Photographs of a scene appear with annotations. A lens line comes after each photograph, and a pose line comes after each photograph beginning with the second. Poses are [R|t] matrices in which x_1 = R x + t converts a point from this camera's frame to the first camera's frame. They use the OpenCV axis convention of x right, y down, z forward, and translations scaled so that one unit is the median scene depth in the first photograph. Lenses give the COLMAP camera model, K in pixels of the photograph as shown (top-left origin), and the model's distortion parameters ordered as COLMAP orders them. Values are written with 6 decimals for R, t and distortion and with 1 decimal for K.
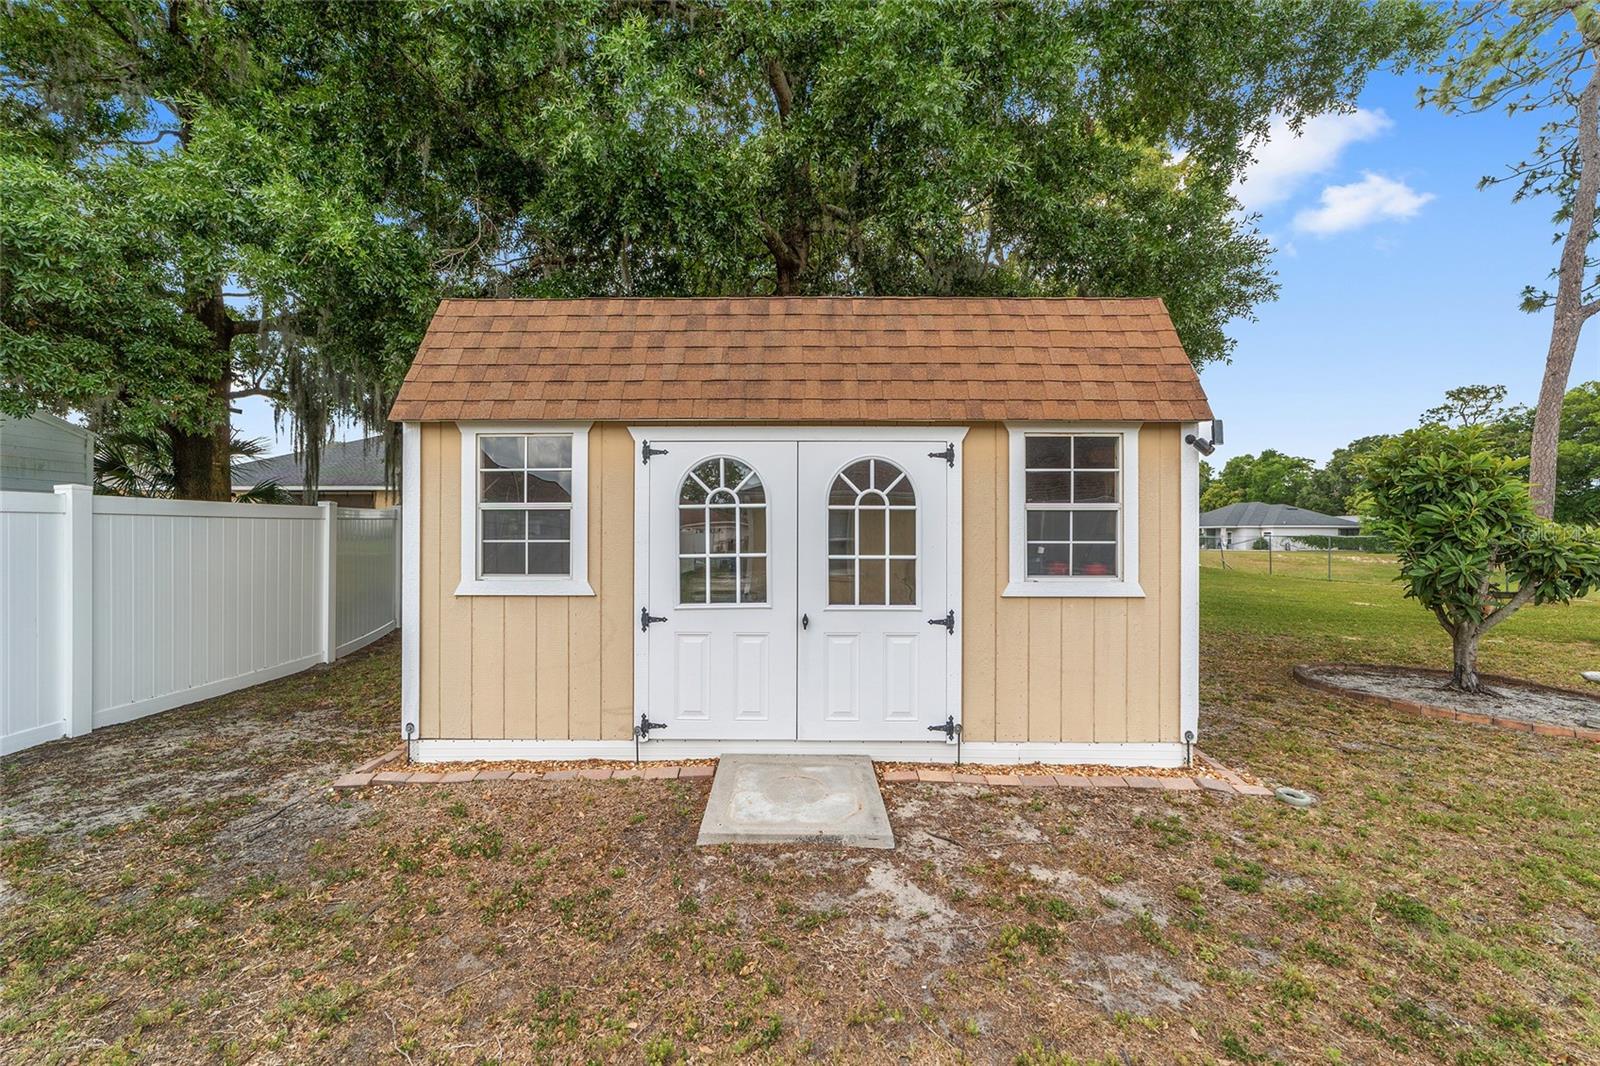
lens RADIAL K [[613.6, 0, 791.9], [0, 613.6, 535.3], [0, 0, 1]] dist [-0.018555, 0.010391]
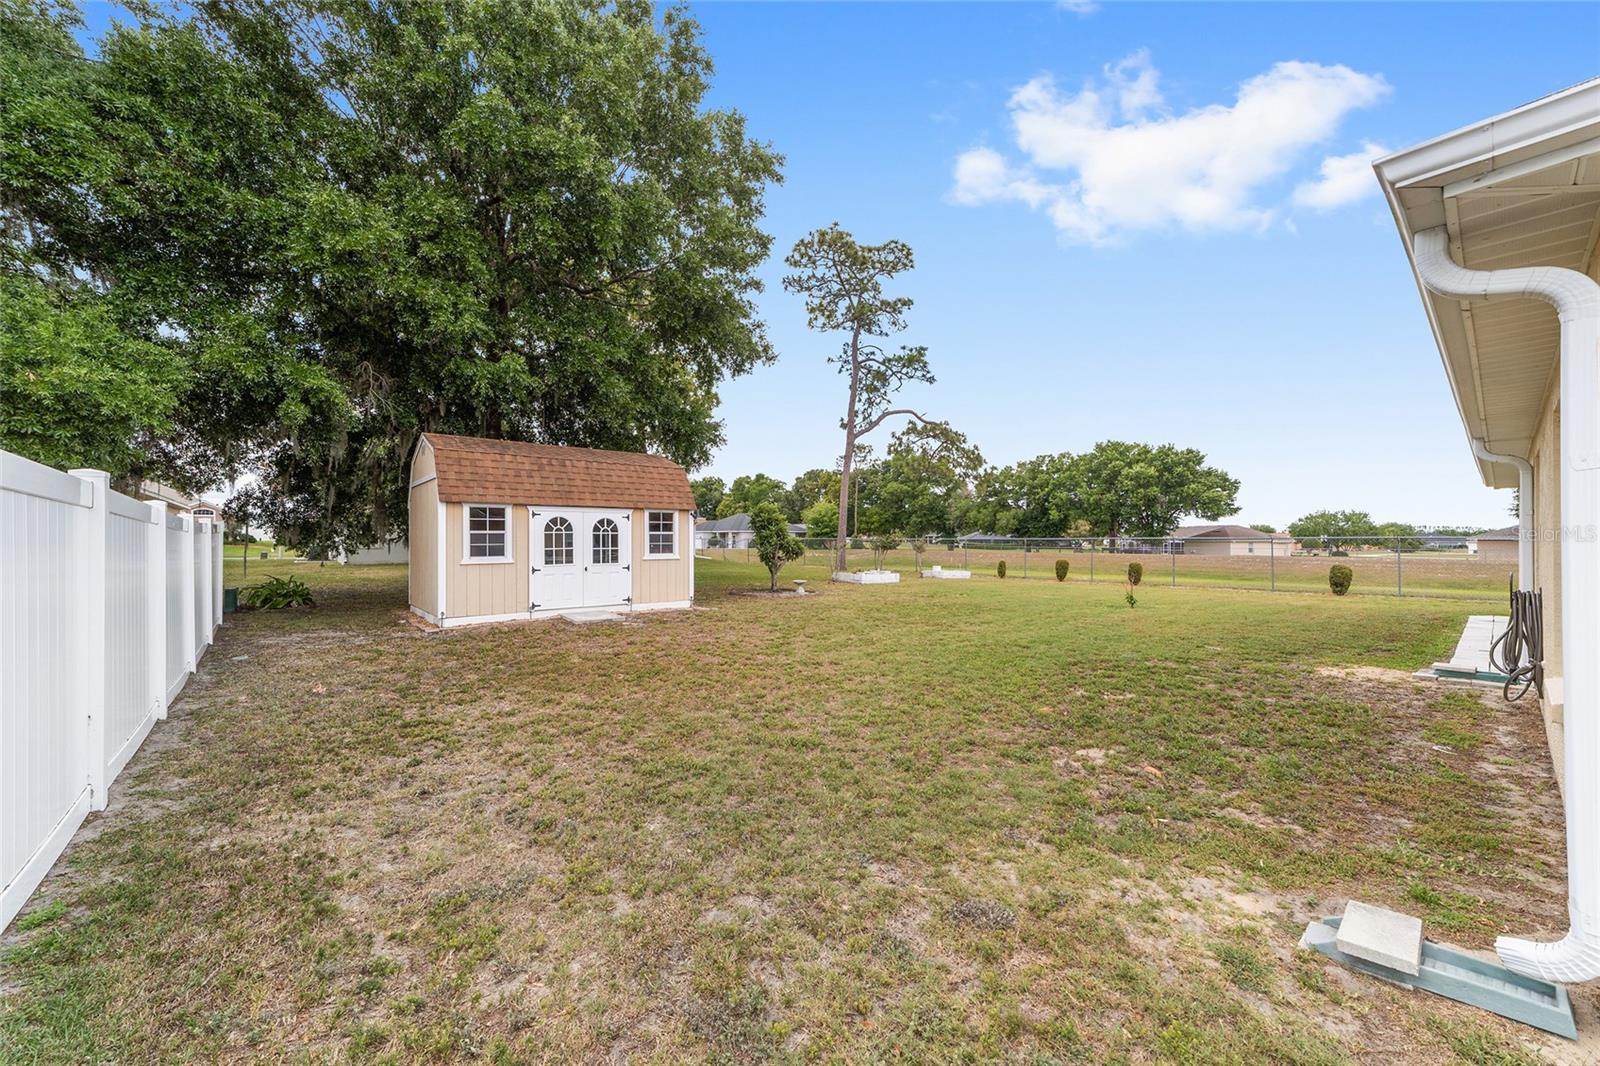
lens RADIAL K [[613.6, 0, 791.9], [0, 613.6, 535.3], [0, 0, 1]] dist [-0.018555, 0.010391]
pose [[0.759364, 0.000204, 0.650665, -1.212694], [0.002075, 0.999994, -0.002735, -0.022845], [-0.650662, 0.003427, 0.759360, -2.068689]]
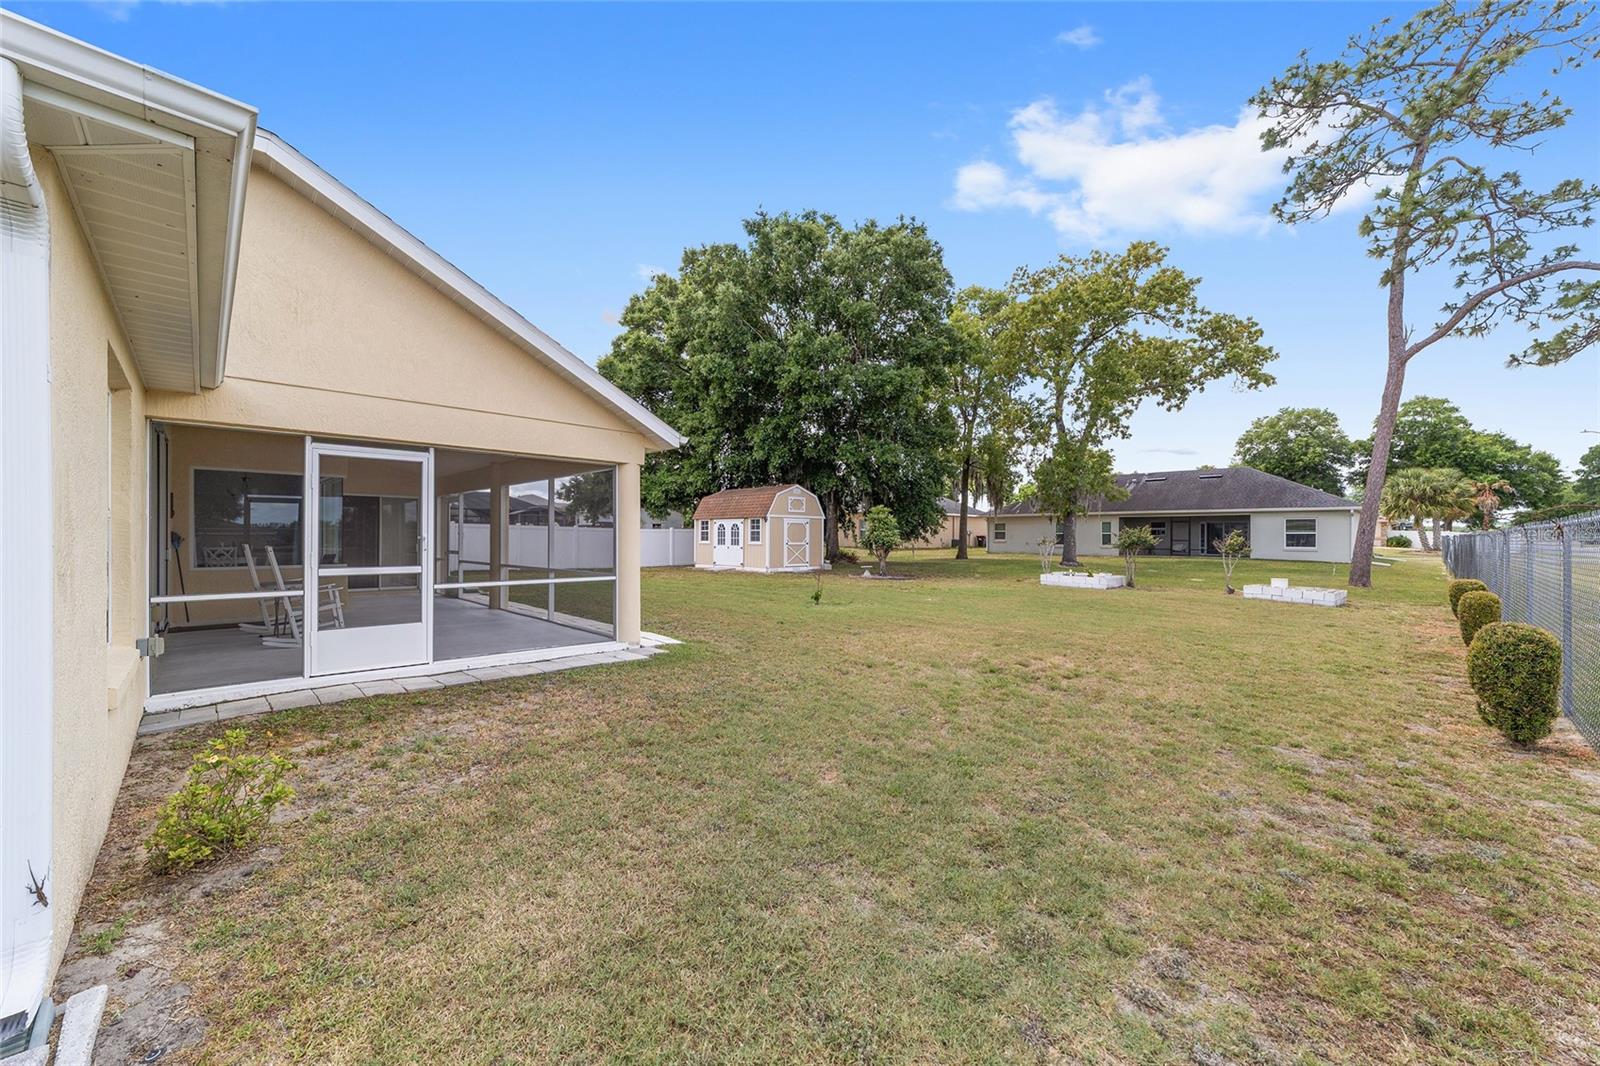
lens RADIAL K [[613.6, 0, 791.9], [0, 613.6, 535.3], [0, 0, 1]] dist [-0.018555, 0.010391]
pose [[0.699764, -0.002574, -0.714369, 5.278601], [-0.001765, 0.999984, -0.005332, 0.037864], [0.714371, 0.004992, 0.699749, -3.195300]]
